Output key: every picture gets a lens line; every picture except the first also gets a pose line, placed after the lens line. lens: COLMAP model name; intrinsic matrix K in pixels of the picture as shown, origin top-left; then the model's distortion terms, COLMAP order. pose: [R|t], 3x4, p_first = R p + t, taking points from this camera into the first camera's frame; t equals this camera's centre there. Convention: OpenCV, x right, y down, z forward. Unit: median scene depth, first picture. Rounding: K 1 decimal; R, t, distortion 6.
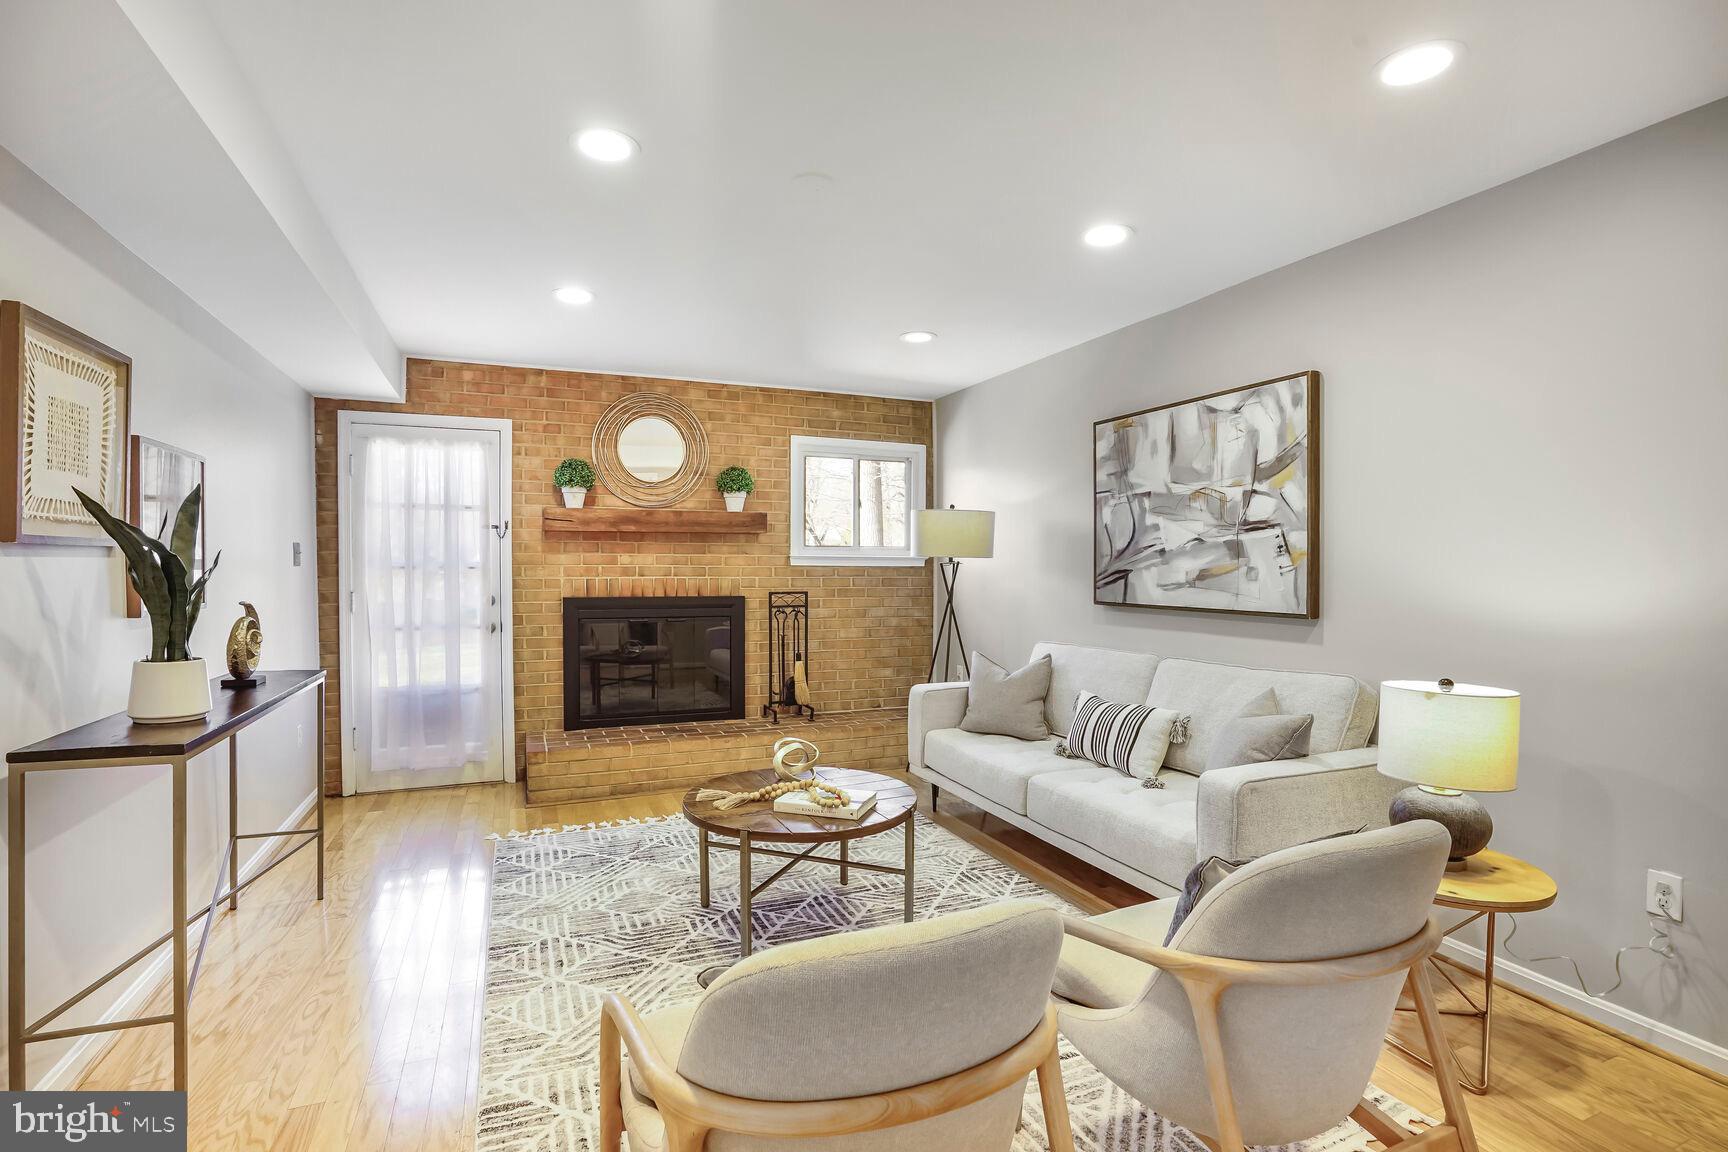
lens RADIAL K [[806.2, 0, 861.8], [0, 806.2, 572.6], [0, 0, 1]] dist [-0.049392, 0.018619]
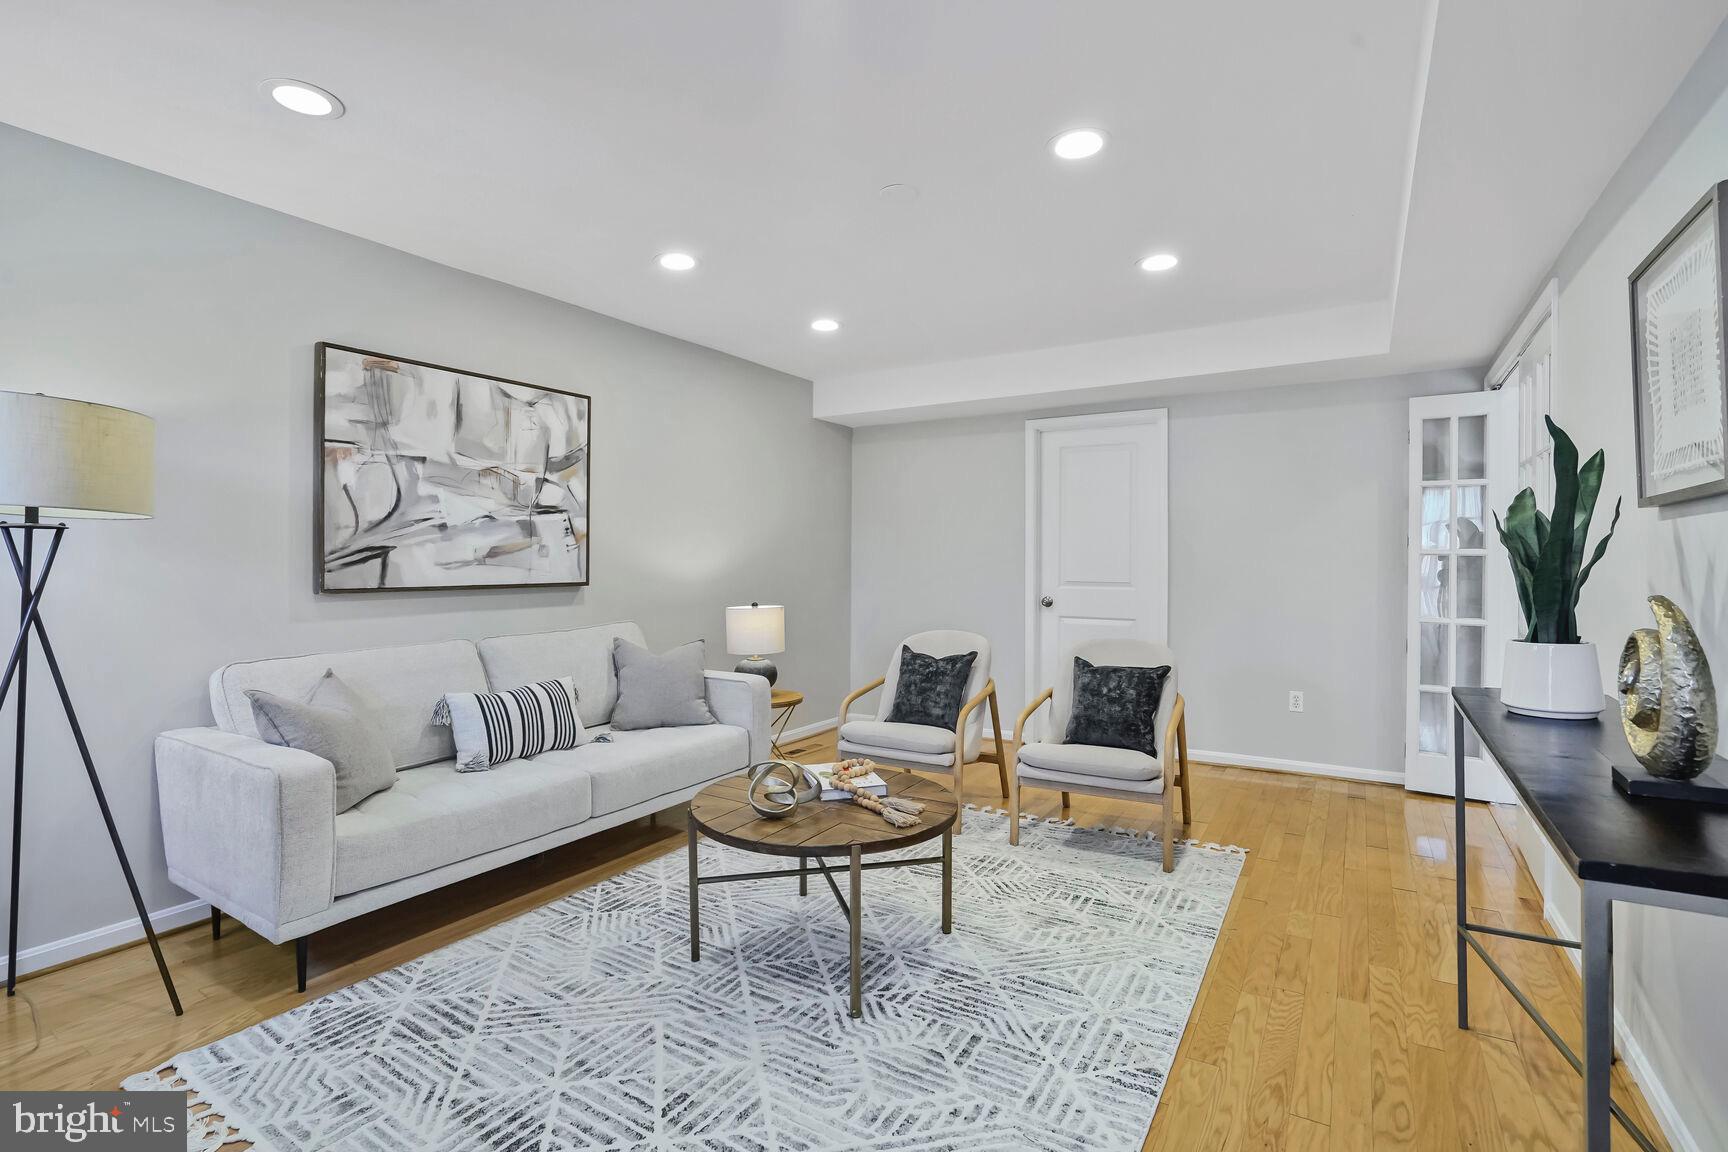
lens RADIAL K [[806.2, 0, 841.5], [0, 806.2, 549.5], [0, 0, 1]] dist [-0.049392, 0.018619]
pose [[-0.556653, 0.008522, 0.830701, -0.673347], [0.006811, 0.999961, -0.005694, 0.008460], [-0.830717, 0.002488, -0.556689, 1.216305]]
